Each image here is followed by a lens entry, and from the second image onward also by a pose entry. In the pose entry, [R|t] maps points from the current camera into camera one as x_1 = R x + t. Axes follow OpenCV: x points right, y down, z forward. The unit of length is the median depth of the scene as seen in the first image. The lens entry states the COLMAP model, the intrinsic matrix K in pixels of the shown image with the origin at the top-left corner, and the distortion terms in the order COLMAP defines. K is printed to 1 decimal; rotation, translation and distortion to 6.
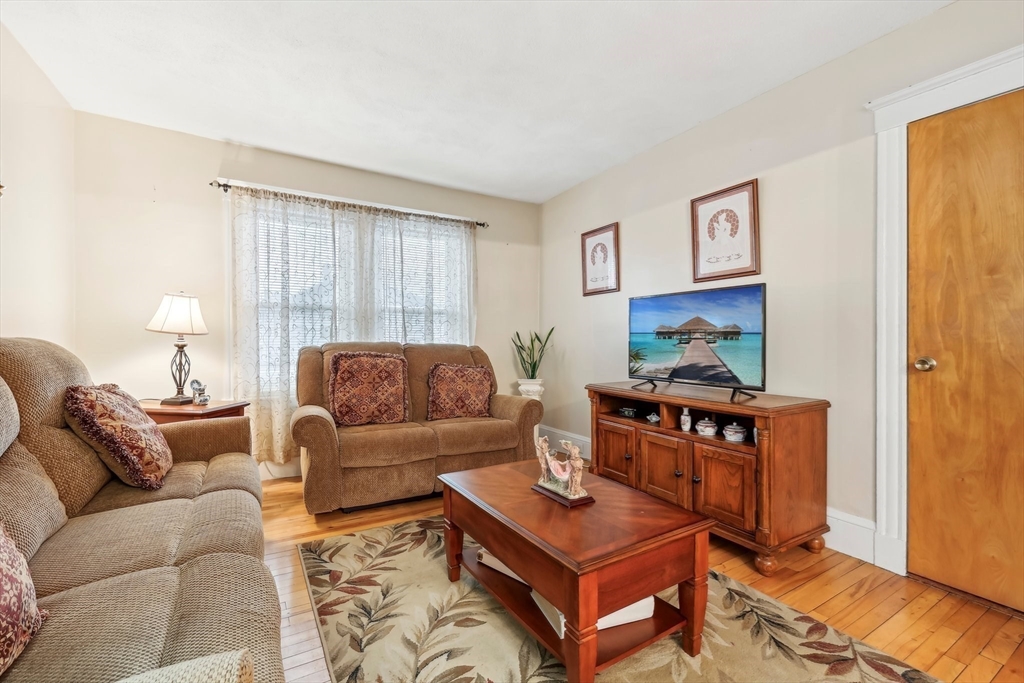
lens RADIAL K [[460.5, 0, 510.5], [0, 460.5, 338.1], [0, 0, 1]] dist [0.002718, 0.000818]
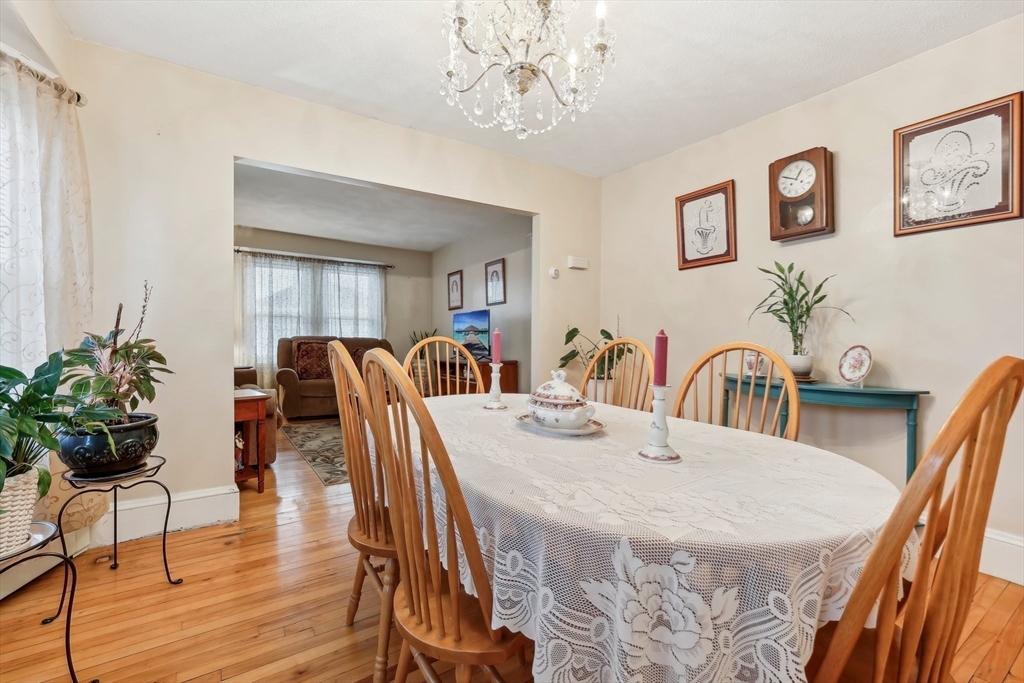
lens RADIAL K [[460.5, 0, 510.5], [0, 460.5, 347.5], [0, 0, 1]] dist [0.002718, 0.000818]
pose [[0.998903, 0.006040, 0.046438, 0.344365], [-0.006544, 0.999921, 0.010715, 0.028445], [-0.046369, -0.011007, 0.998864, -0.797553]]
